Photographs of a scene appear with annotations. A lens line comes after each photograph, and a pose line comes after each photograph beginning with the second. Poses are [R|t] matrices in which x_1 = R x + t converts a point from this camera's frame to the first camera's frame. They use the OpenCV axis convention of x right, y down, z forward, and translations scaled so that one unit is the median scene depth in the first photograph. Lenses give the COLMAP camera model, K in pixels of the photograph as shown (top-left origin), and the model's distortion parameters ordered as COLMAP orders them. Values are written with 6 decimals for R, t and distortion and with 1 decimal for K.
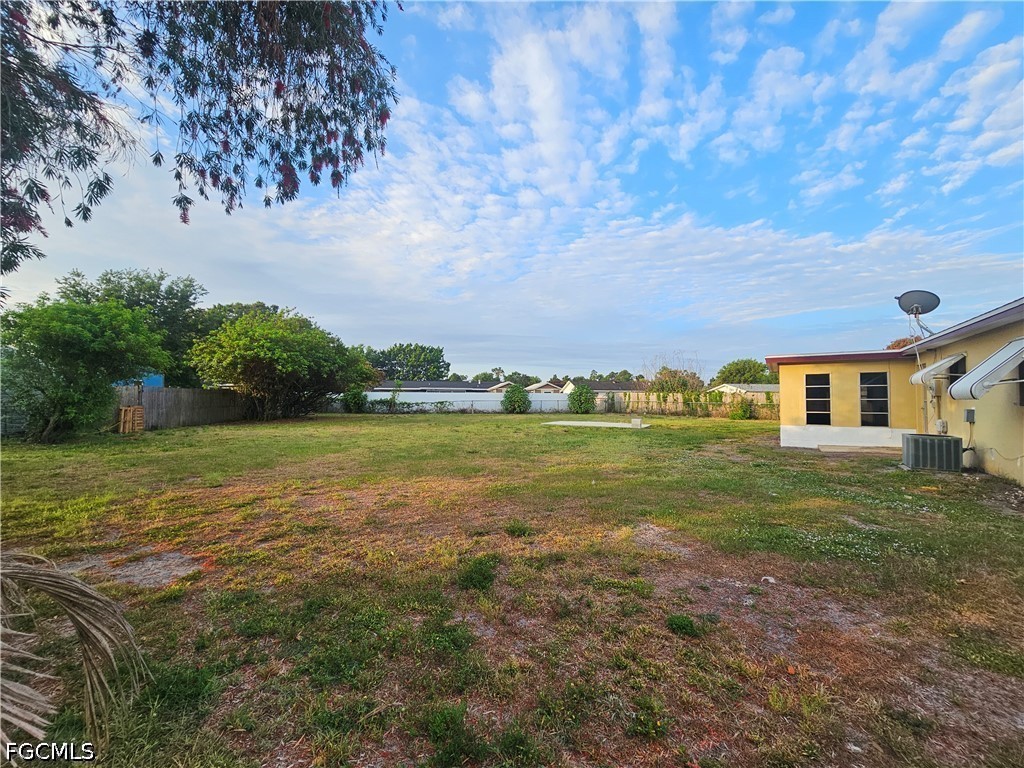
lens RADIAL K [[420.6, 0, 508.5], [0, 420.6, 388.3], [0, 0, 1]] dist [-0.006781, -0.000343]
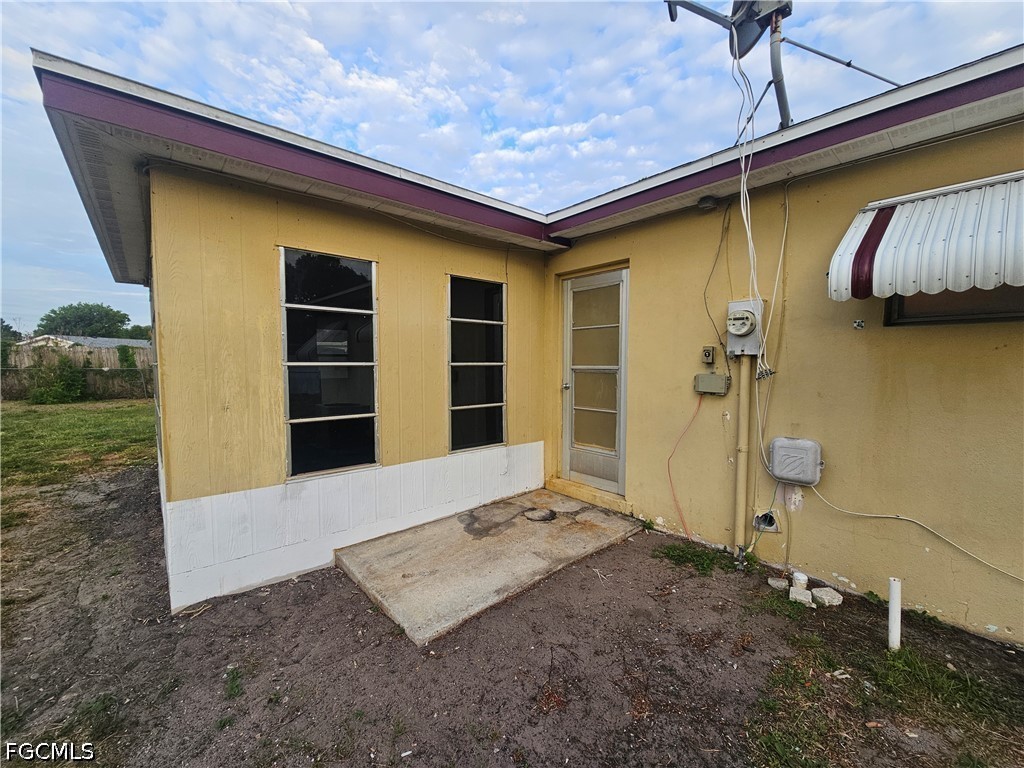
lens RADIAL K [[420.3, 0, 512.2], [0, 420.3, 387.7], [0, 0, 1]] dist [-0.000994, -0.000346]
pose [[0.278790, -0.057956, 0.958602, 0.189232], [-0.029382, 0.997195, 0.068834, 0.007183], [-0.959903, -0.047356, 0.276305, 0.294998]]
